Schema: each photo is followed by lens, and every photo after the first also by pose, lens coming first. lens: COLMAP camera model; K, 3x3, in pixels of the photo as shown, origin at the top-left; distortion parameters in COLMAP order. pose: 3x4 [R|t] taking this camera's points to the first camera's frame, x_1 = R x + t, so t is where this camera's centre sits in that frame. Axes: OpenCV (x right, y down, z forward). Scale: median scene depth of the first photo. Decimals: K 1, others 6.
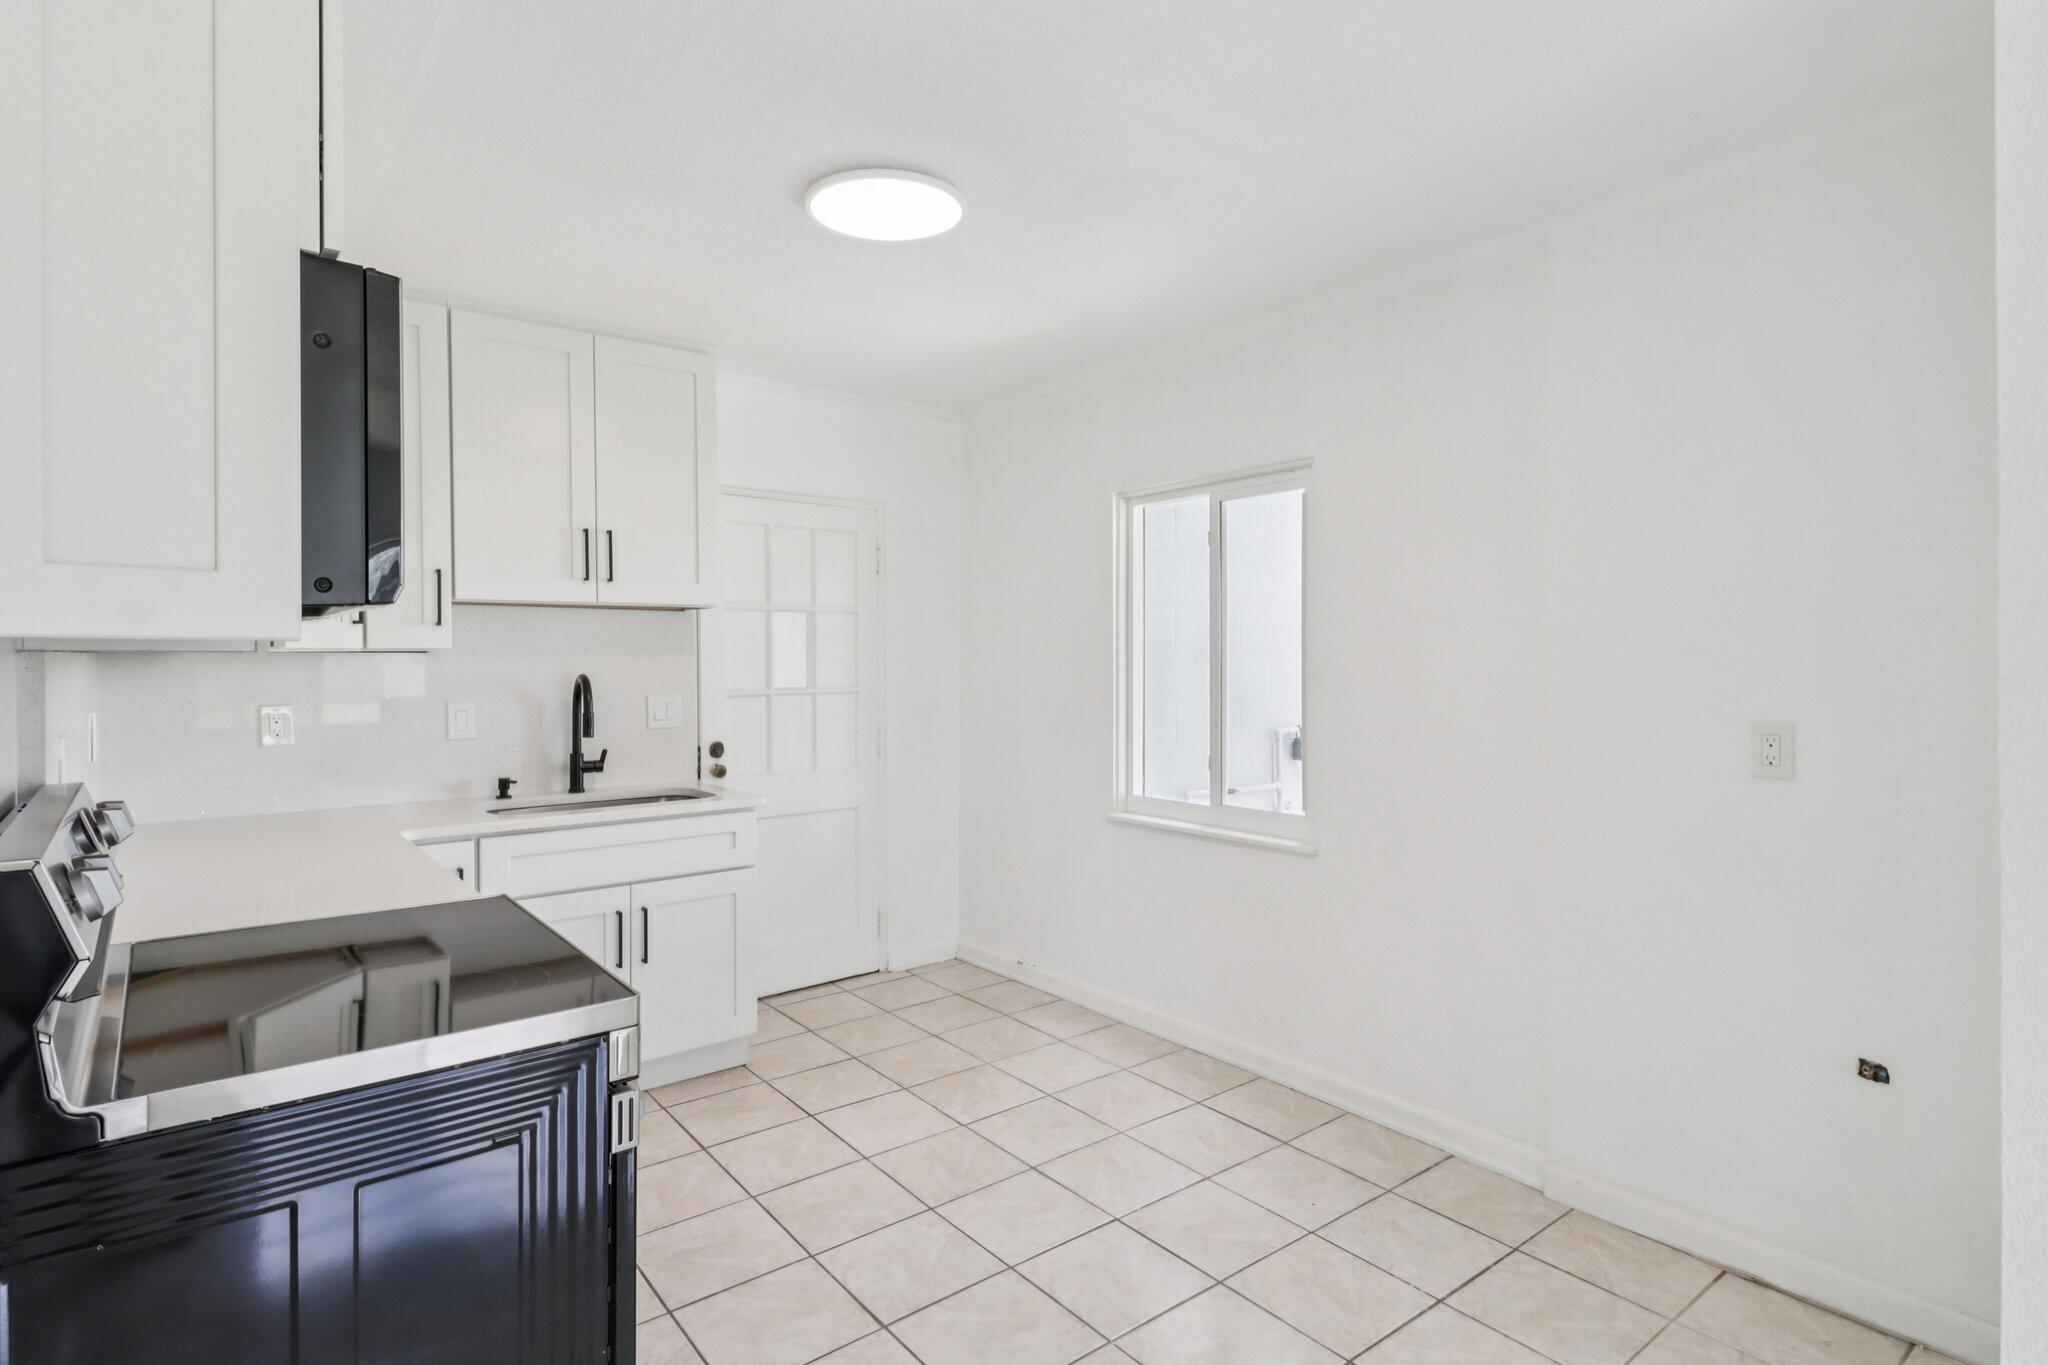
lens RADIAL K [[1039.0, 0, 1023.4], [0, 1039.0, 663.0], [0, 0, 1]] dist [0.027541, -0.000110]
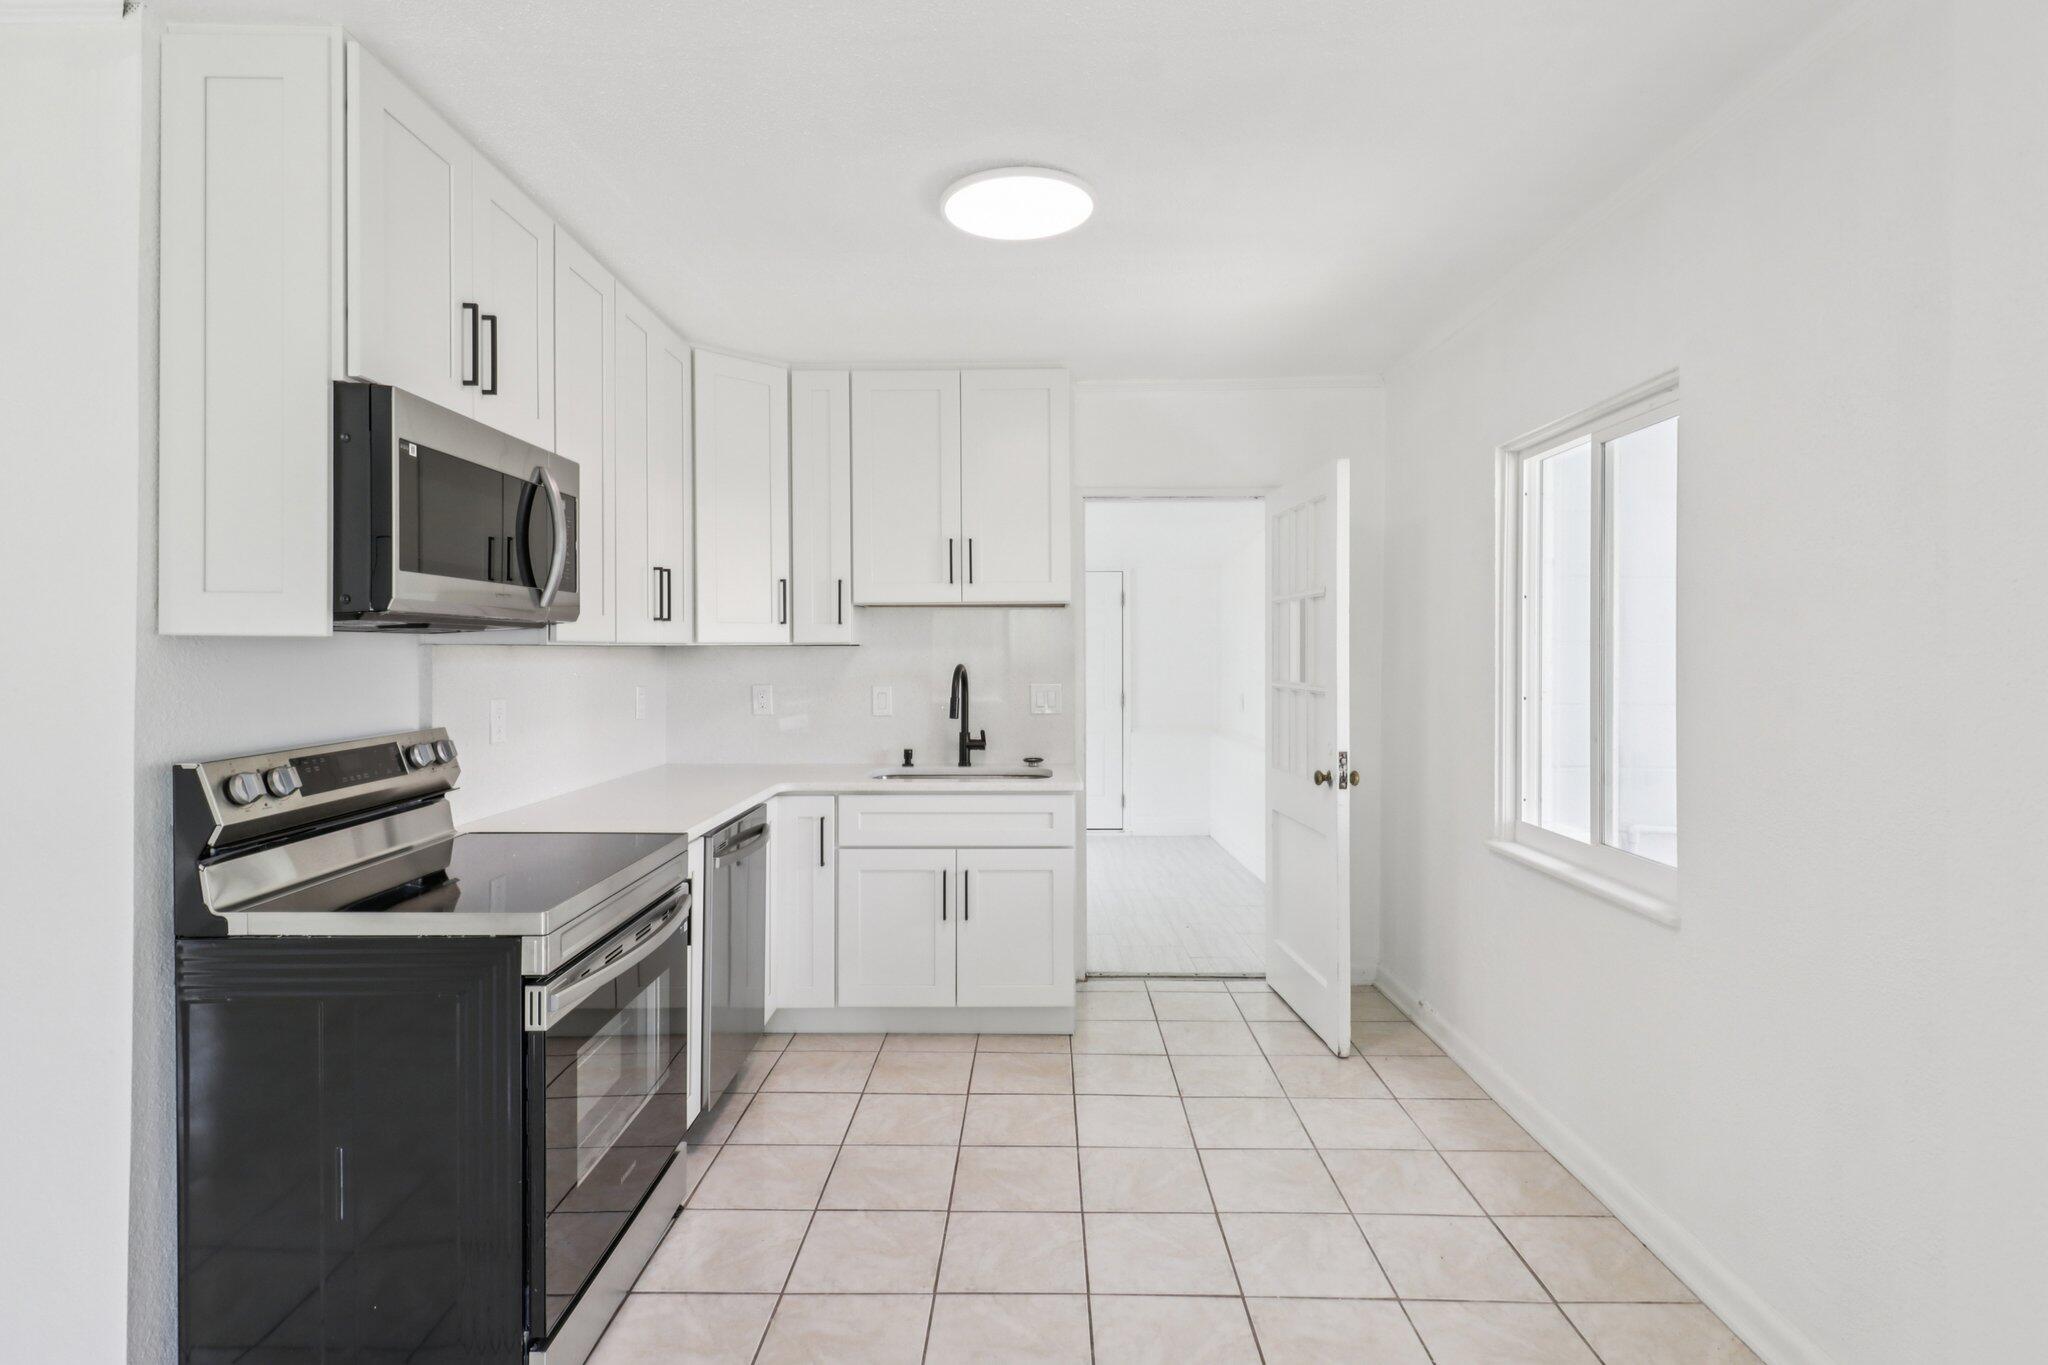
lens RADIAL K [[1033.0, 0, 1024.8], [0, 1033.0, 652.2], [0, 0, 1]] dist [0.023142, -0.000205]
pose [[0.777698, 0.000708, -0.628637, 0.361562], [-0.003611, 0.999988, -0.003340, 0.001259], [0.628628, 0.004867, 0.777691, 0.156983]]
